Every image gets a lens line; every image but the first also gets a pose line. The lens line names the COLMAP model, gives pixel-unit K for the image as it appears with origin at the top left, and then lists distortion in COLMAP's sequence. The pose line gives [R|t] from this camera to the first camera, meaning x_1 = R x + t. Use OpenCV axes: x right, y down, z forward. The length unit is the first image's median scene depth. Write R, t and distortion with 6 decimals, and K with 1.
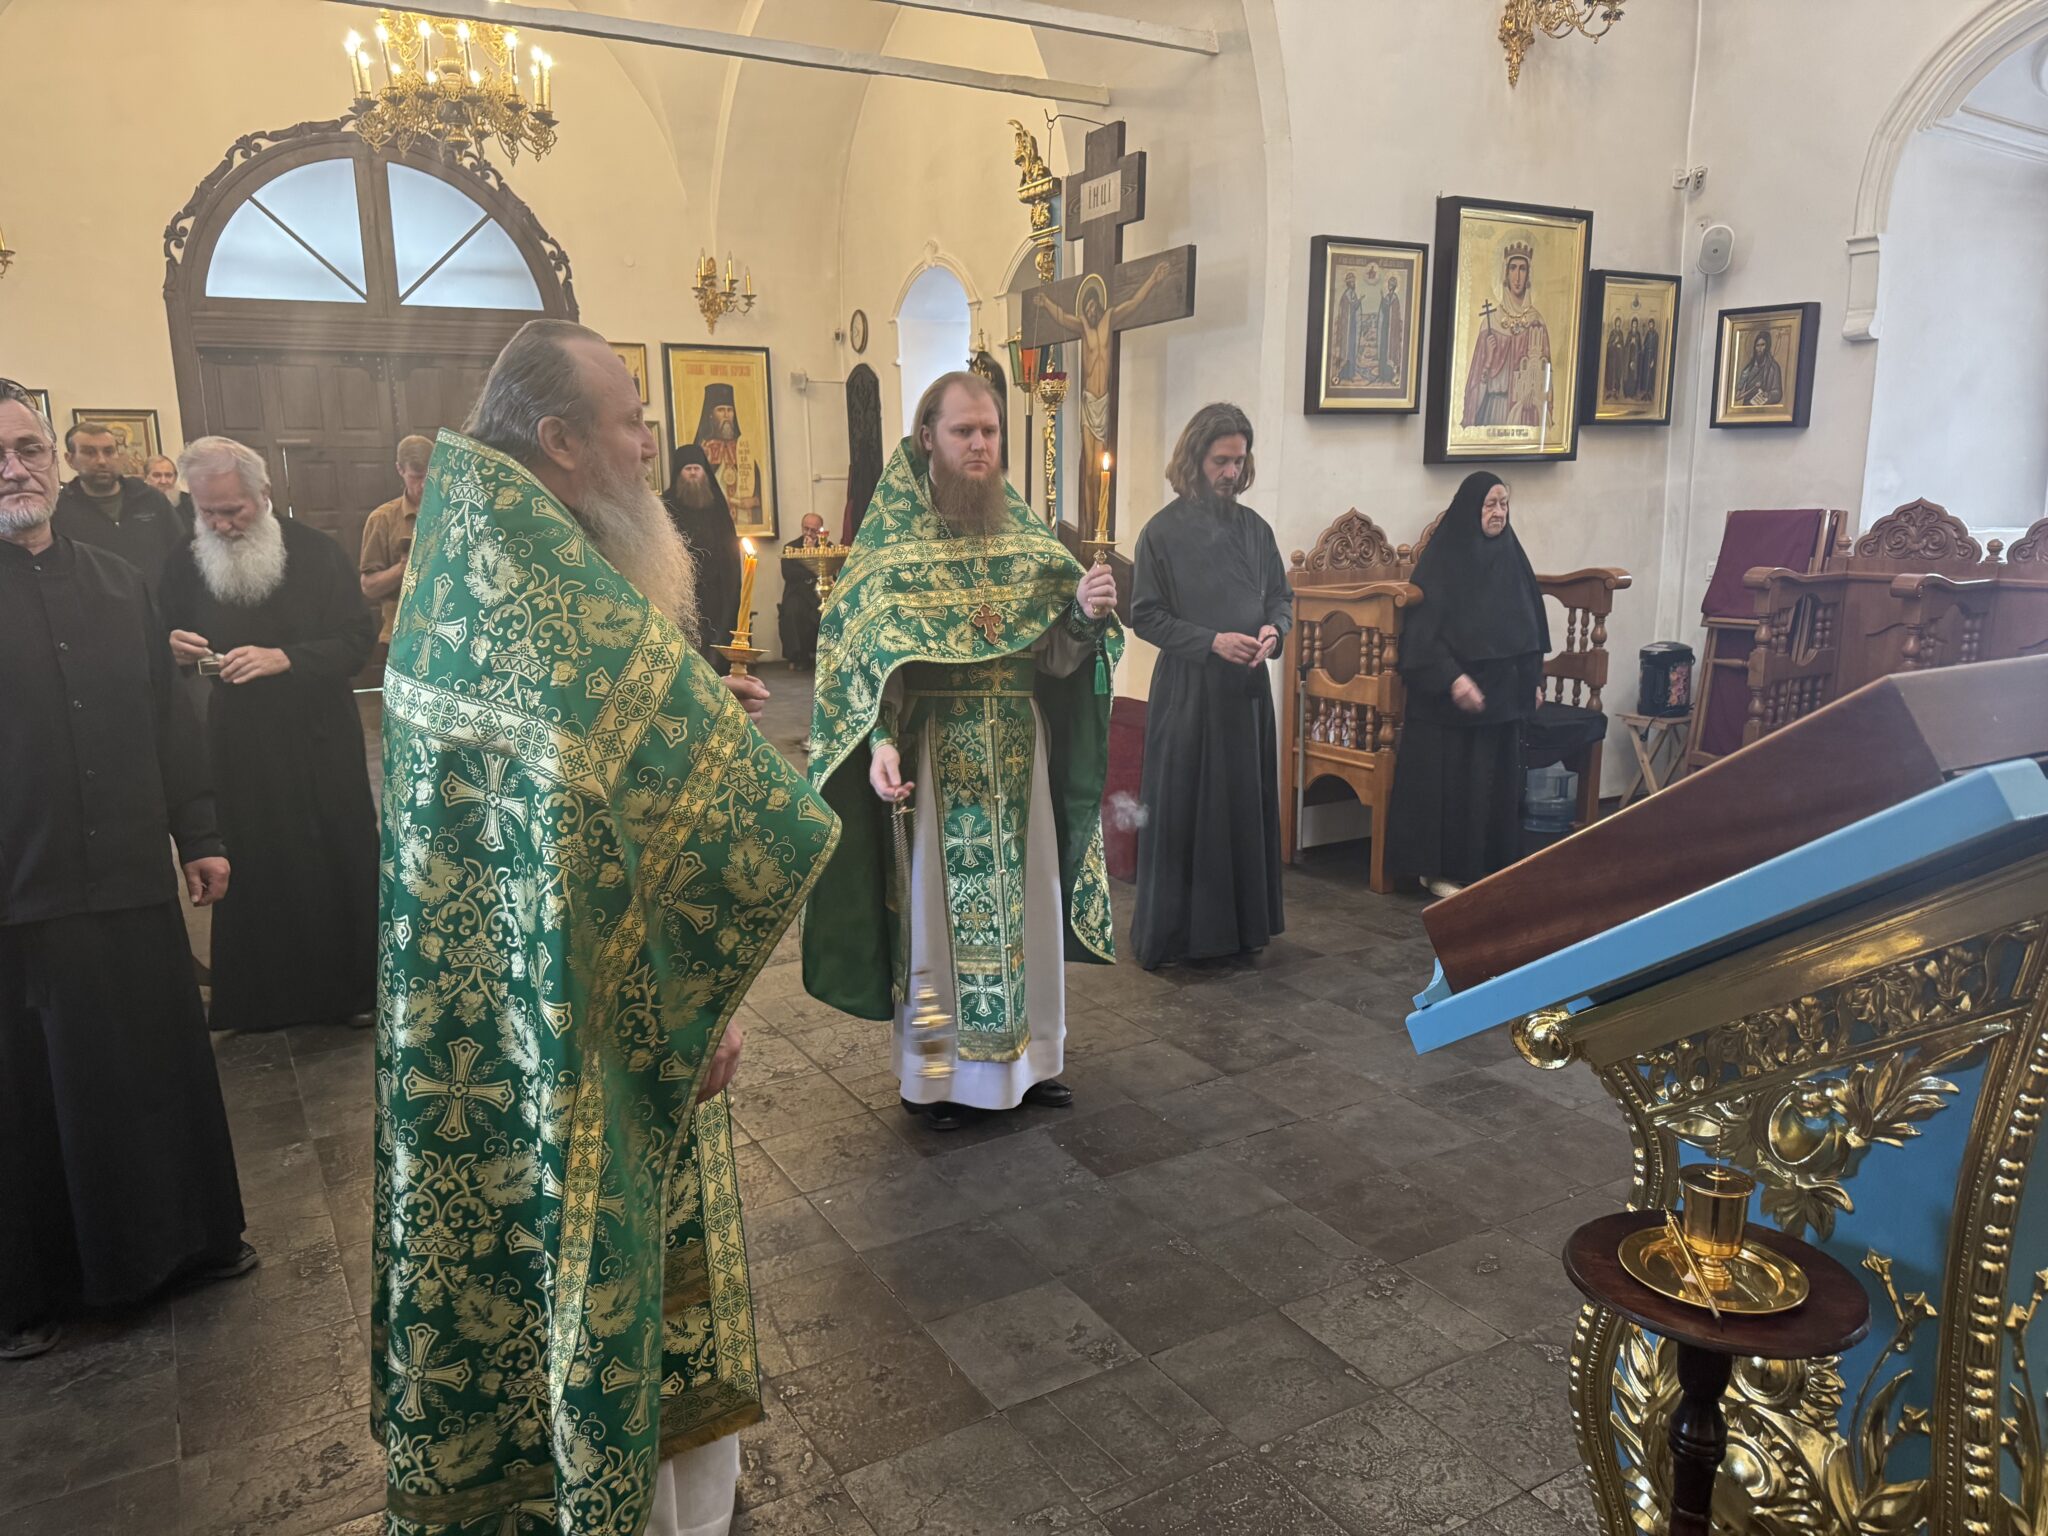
lens RADIAL K [[1435.3, 0, 1012.6], [0, 1435.3, 760.8], [0, 0, 1]] dist [0.030625, -0.046197]
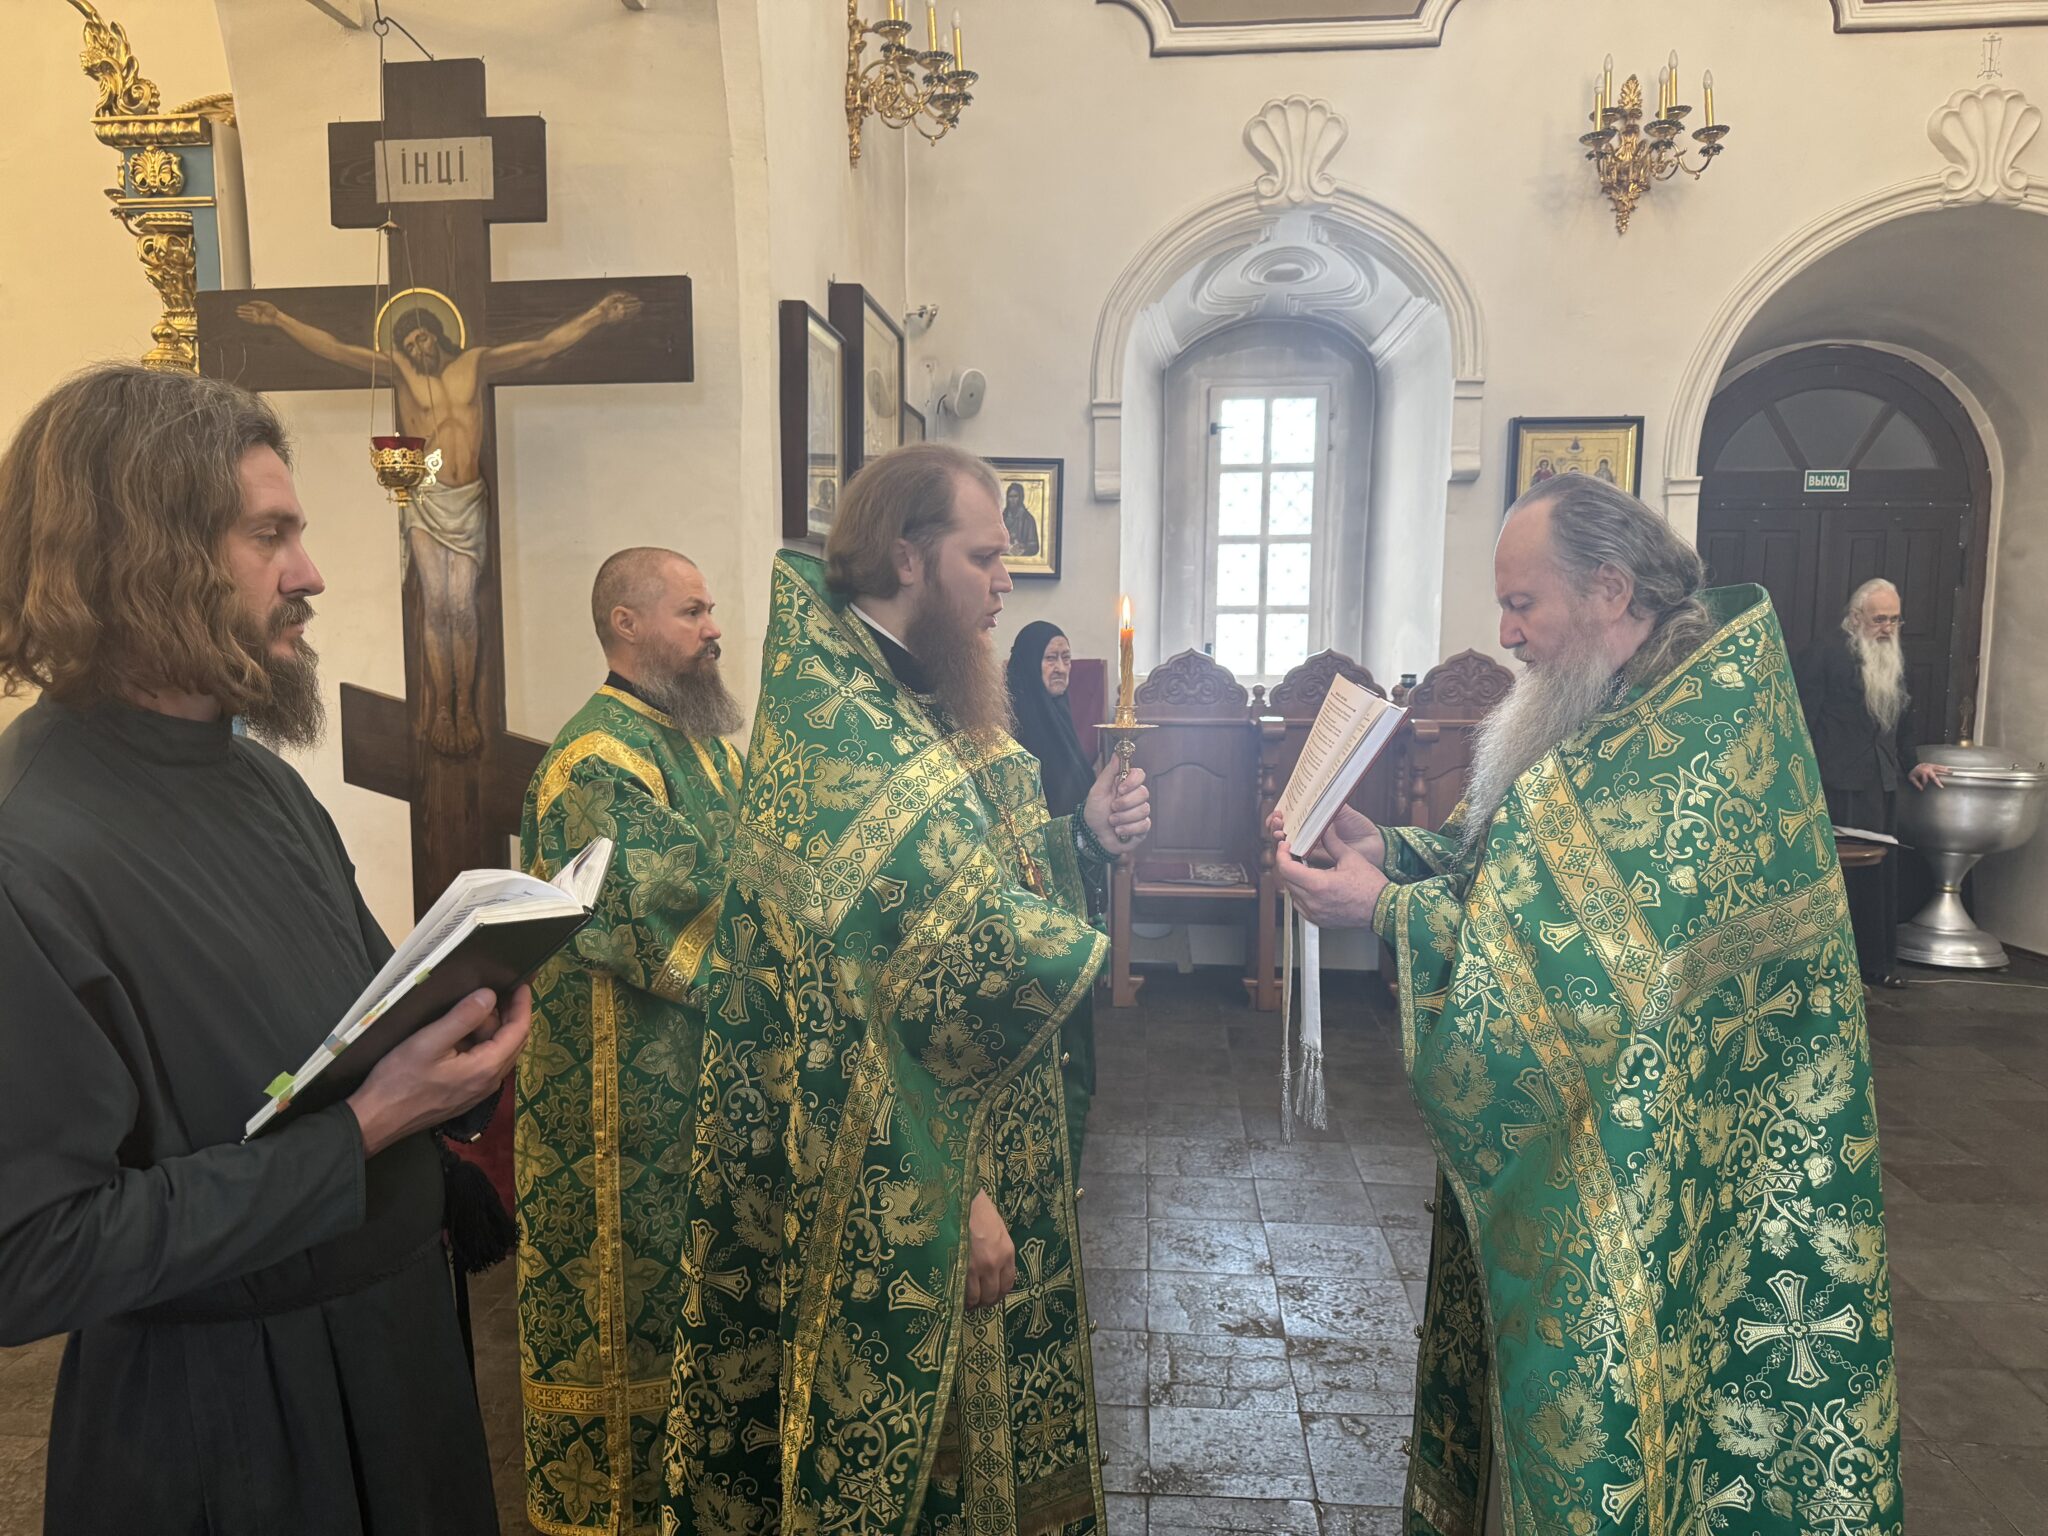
lens RADIAL K [[1448.9, 0, 1018.7], [0, 1448.9, 800.2], [0, 0, 1]] dist [0.024675, -0.029890]
pose [[0.574760, -0.088902, 0.813479, -0.312857], [0.149448, 0.988767, 0.002467, -0.085956], [-0.804560, 0.120155, 0.581589, 0.452959]]
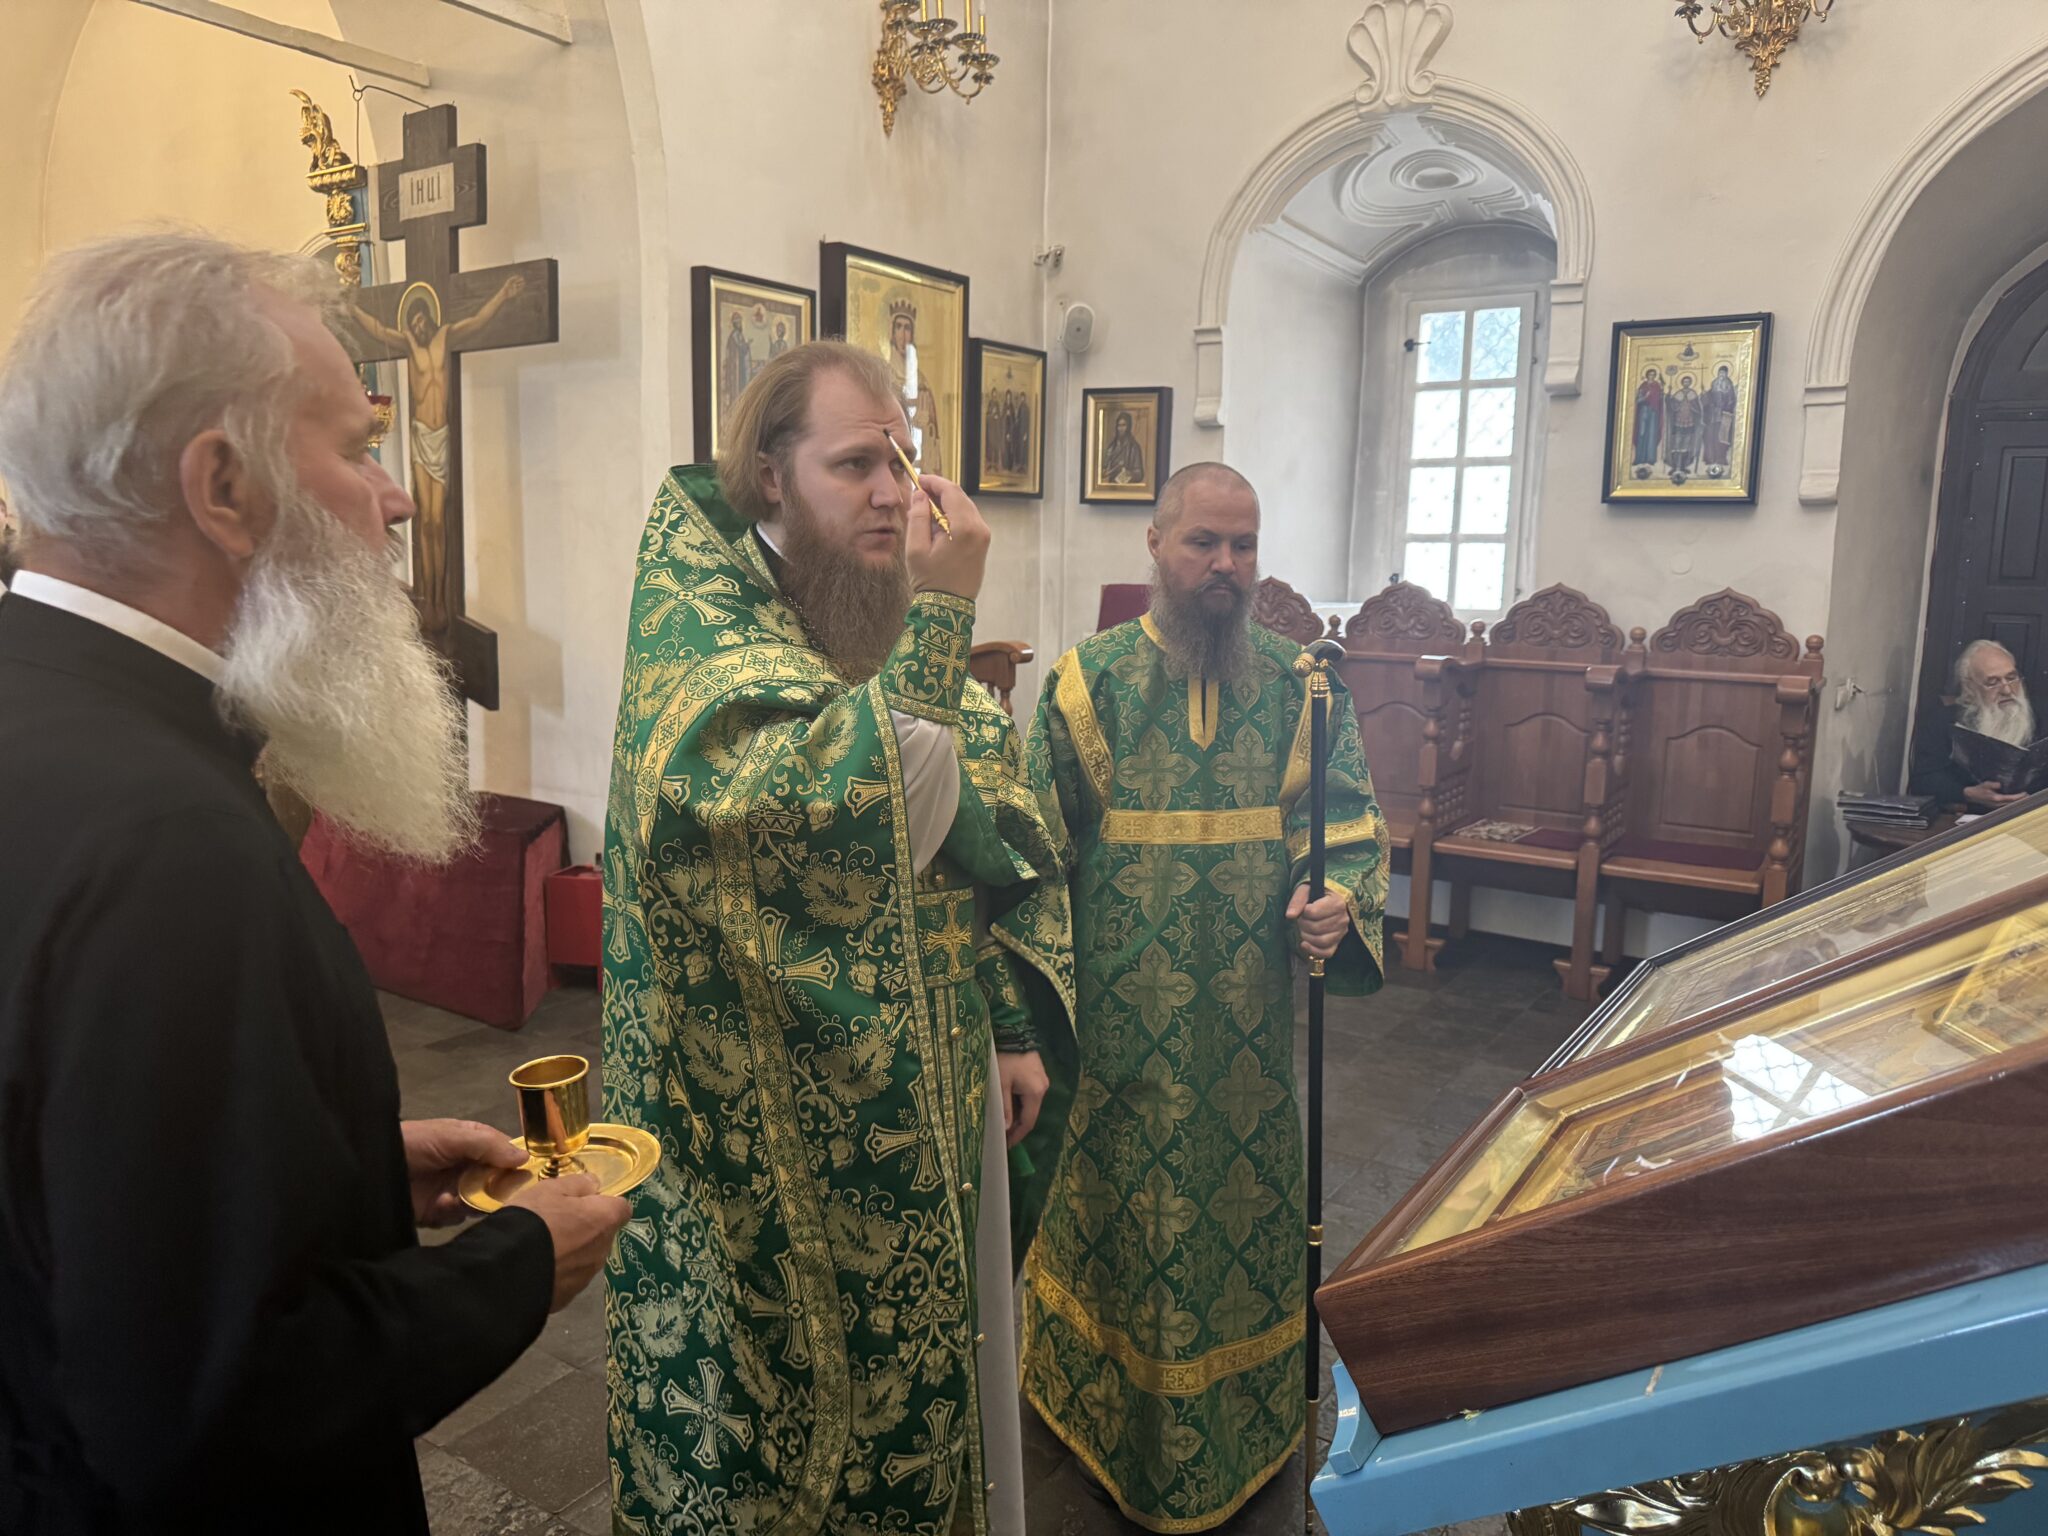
lens RADIAL K [[1435.3, 0, 1012.6], [0, 1435.3, 760.8], [0, 0, 1]] dist [0.030625, -0.046197]
pose [[0.894834, -0.040044, 0.444600, -0.017192], [0.057883, 0.997969, -0.026614, -0.026537], [-0.442631, 0.049550, 0.895334, 0.130318]]
